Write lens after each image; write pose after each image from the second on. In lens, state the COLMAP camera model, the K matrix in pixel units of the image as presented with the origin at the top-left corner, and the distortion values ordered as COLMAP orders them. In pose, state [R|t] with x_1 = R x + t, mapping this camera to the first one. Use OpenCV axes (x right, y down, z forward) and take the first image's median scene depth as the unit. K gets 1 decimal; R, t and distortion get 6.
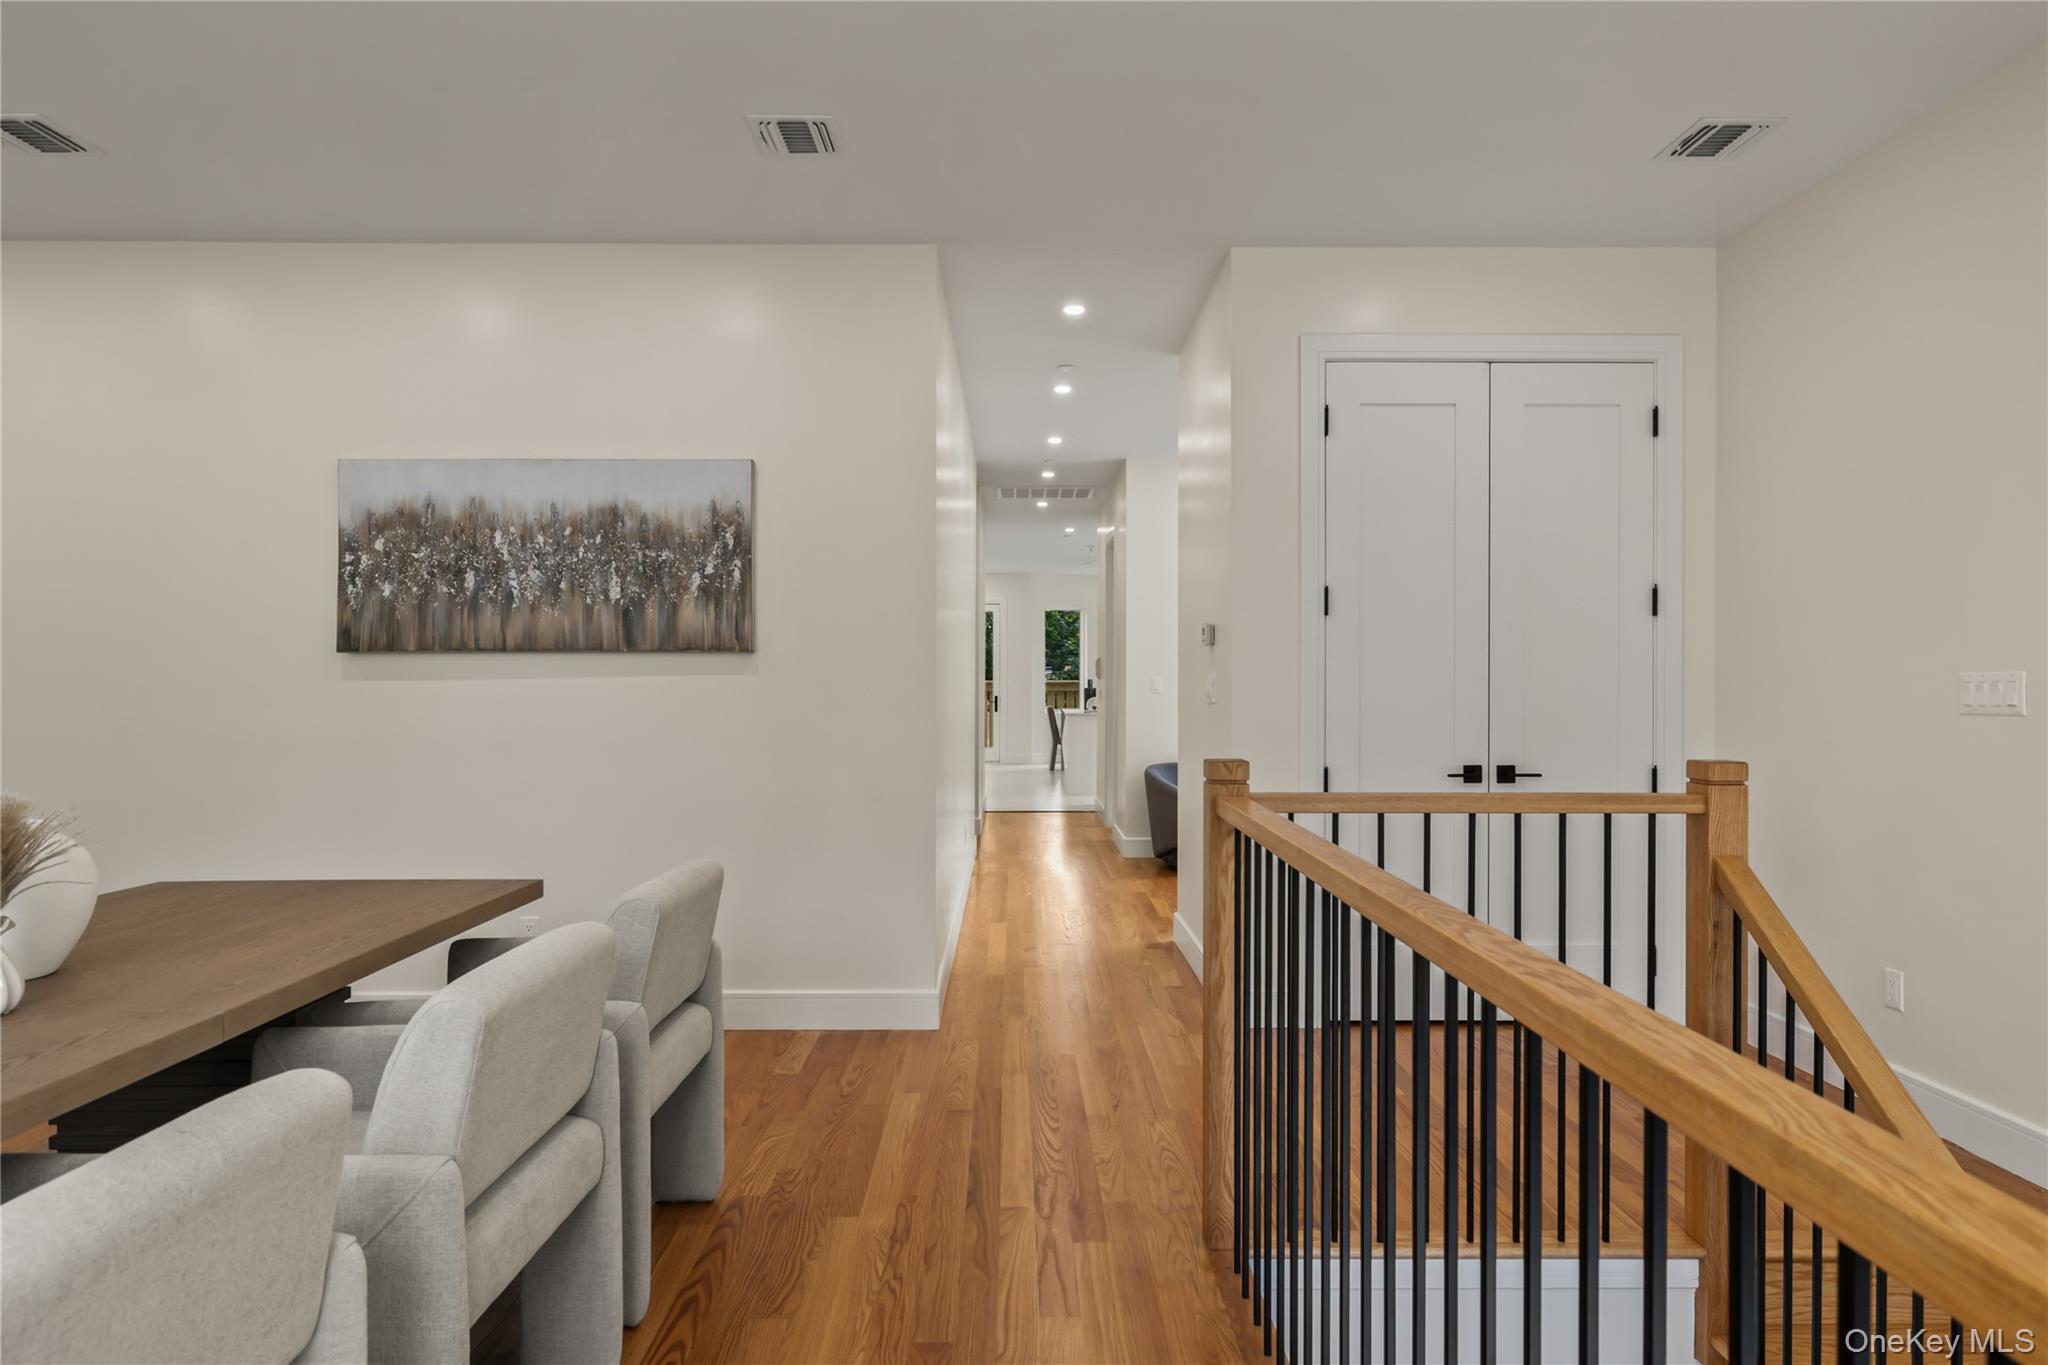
lens RADIAL K [[1199.4, 0, 1026.0], [0, 1199.4, 670.4], [0, 0, 1]] dist [0.000225, -0.004033]
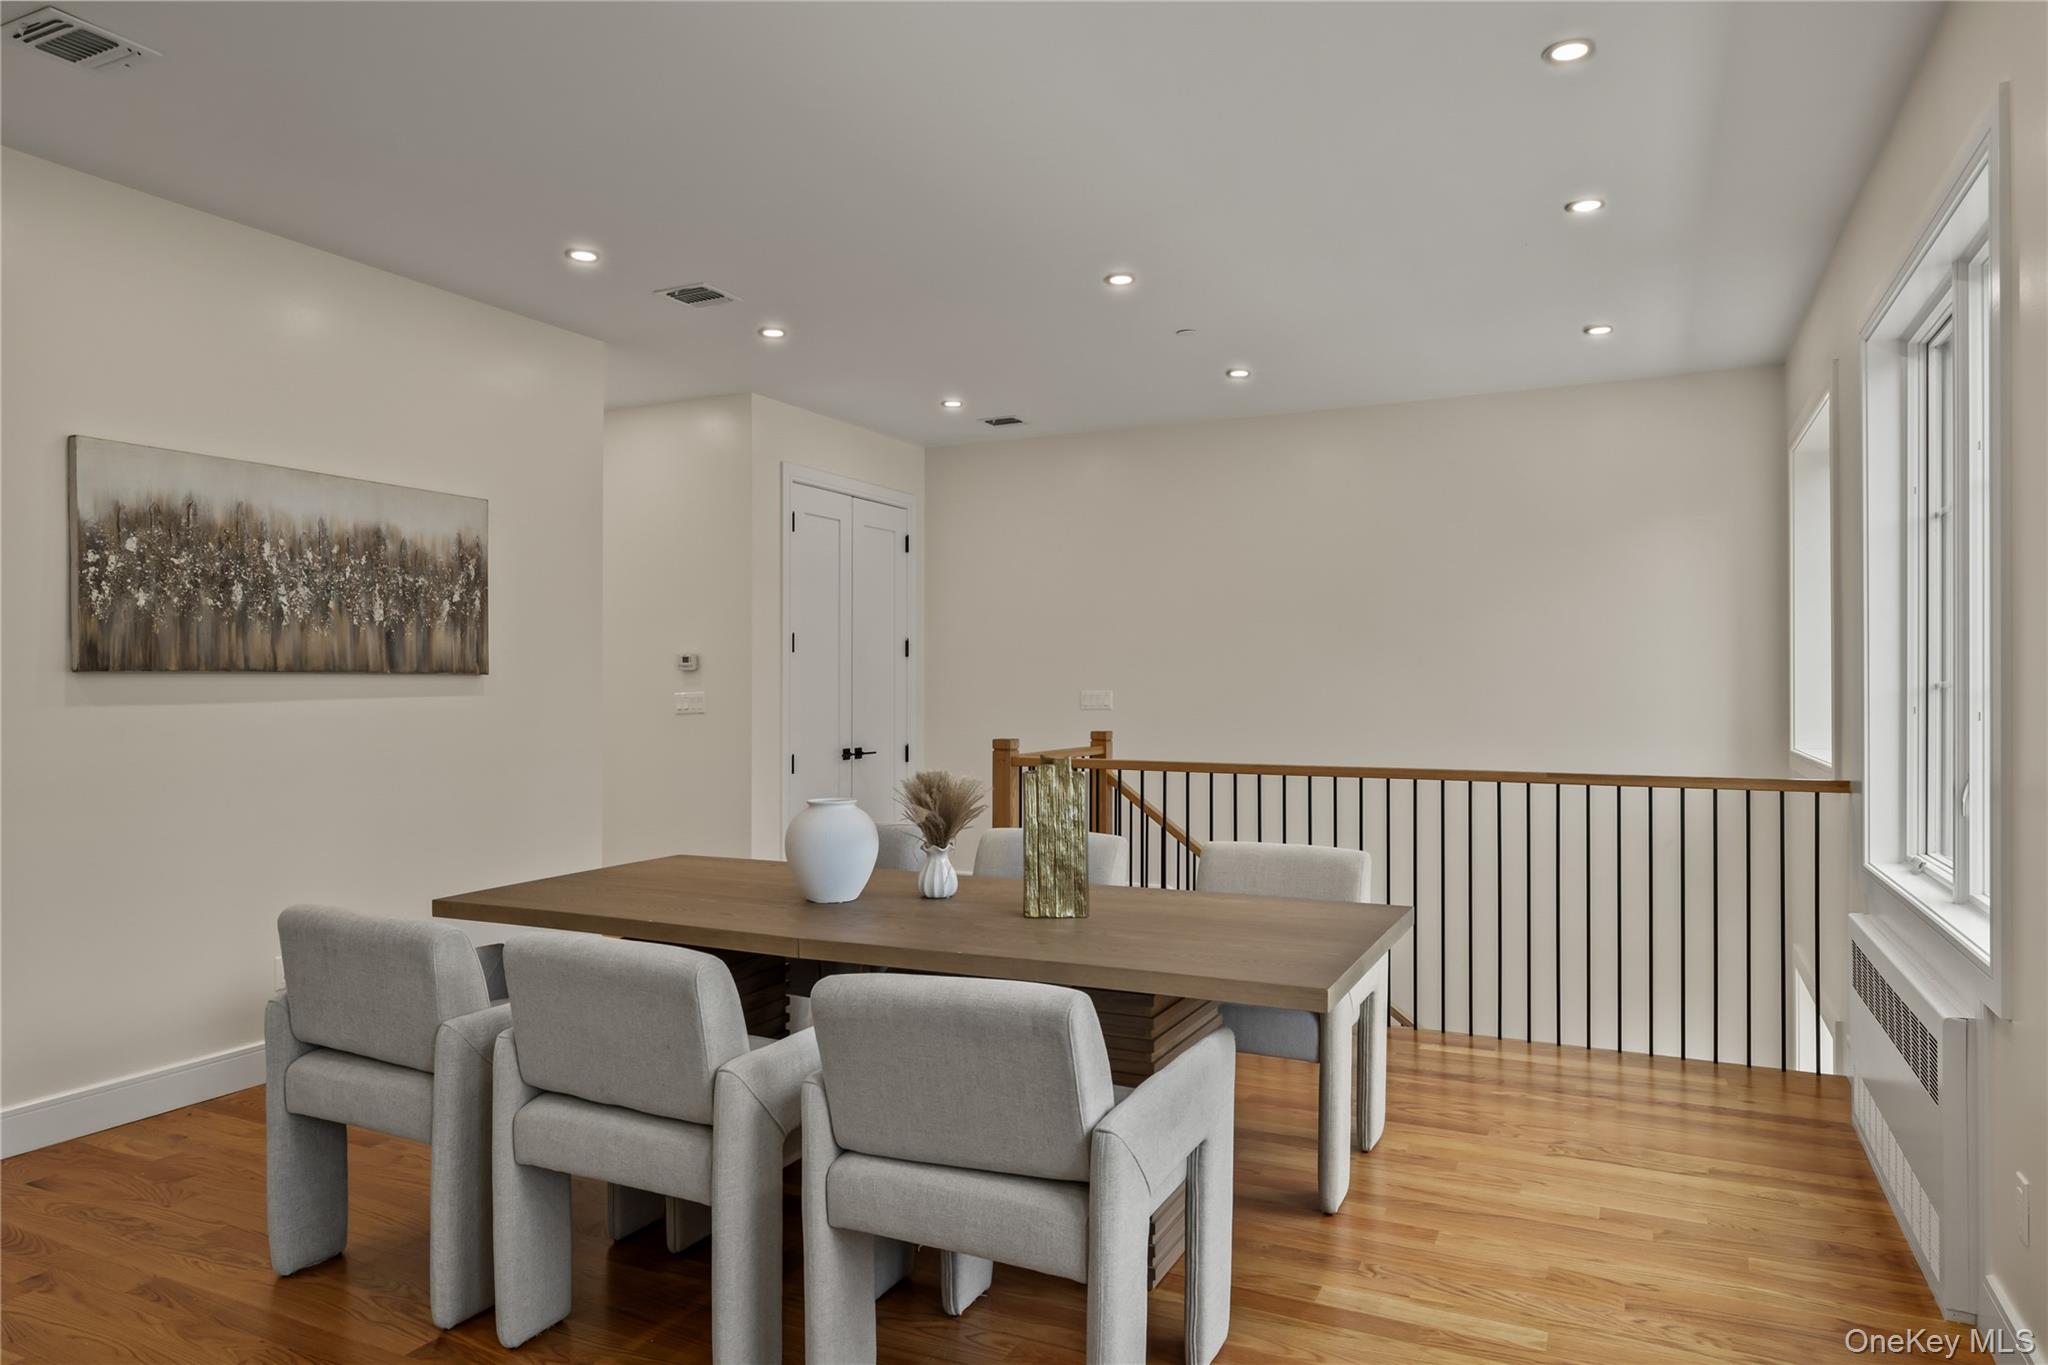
lens RADIAL K [[1288.0, 0, 1022.7], [0, 1288.0, 685.0], [0, 0, 1]] dist [-0.003379, 0.000101]
pose [[0.442915, -0.000294, 0.896564, -1.072444], [-0.004251, 0.999988, 0.002428, -0.010762], [-0.896554, -0.004887, 0.442908, 0.035959]]
